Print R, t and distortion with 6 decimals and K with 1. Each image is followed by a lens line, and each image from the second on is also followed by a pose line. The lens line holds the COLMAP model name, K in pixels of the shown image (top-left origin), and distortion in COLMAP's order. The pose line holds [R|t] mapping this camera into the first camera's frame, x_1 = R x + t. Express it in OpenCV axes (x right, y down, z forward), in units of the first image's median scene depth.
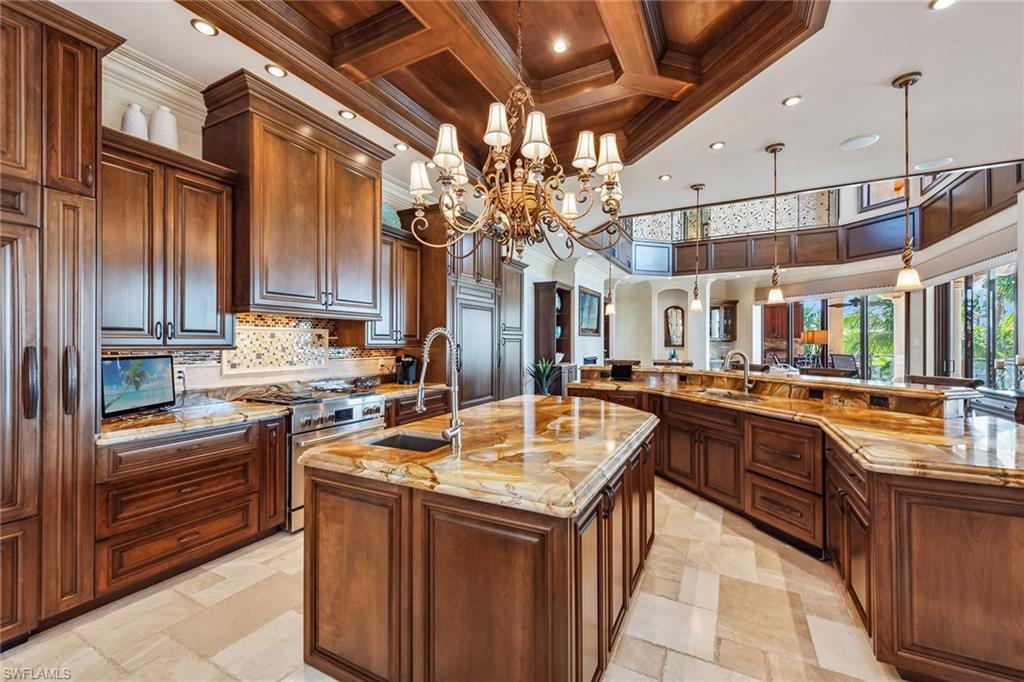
lens RADIAL K [[415.0, 0, 511.2], [0, 415.0, 343.6], [0, 0, 1]] dist [0.012906, 0.000051]
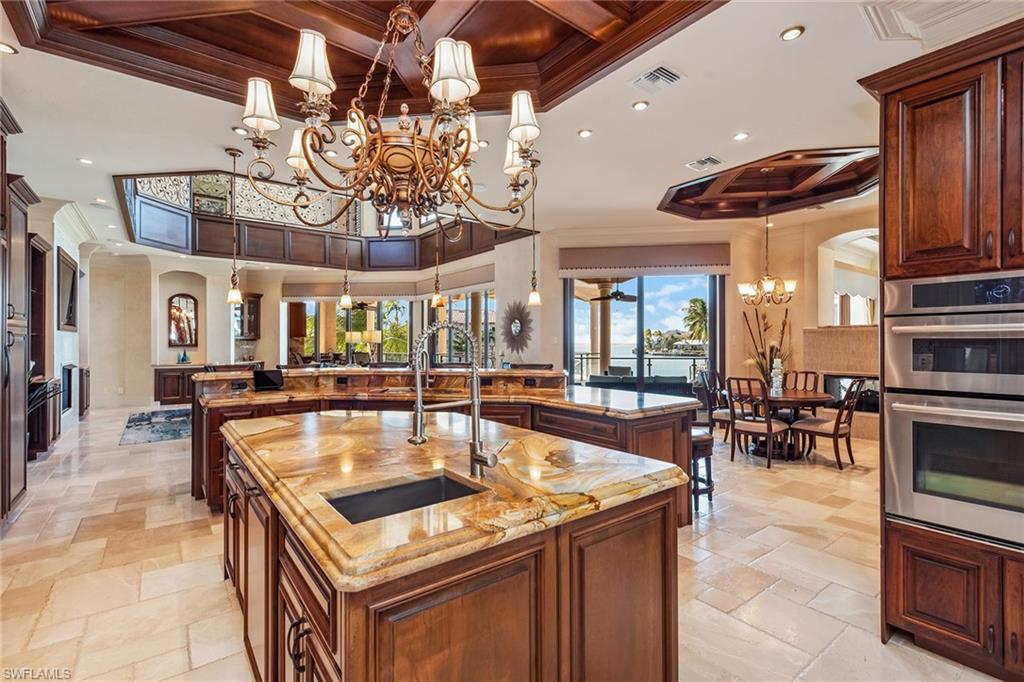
lens RADIAL K [[462.4, 0, 512.3], [0, 462.4, 342.1], [0, 0, 1]] dist [0.029241, 0.000350]
pose [[0.420346, -0.002601, 0.907360, -0.169520], [0.002743, 0.999995, 0.001595, -0.000997], [-0.907360, 0.001819, 0.420351, 0.109783]]
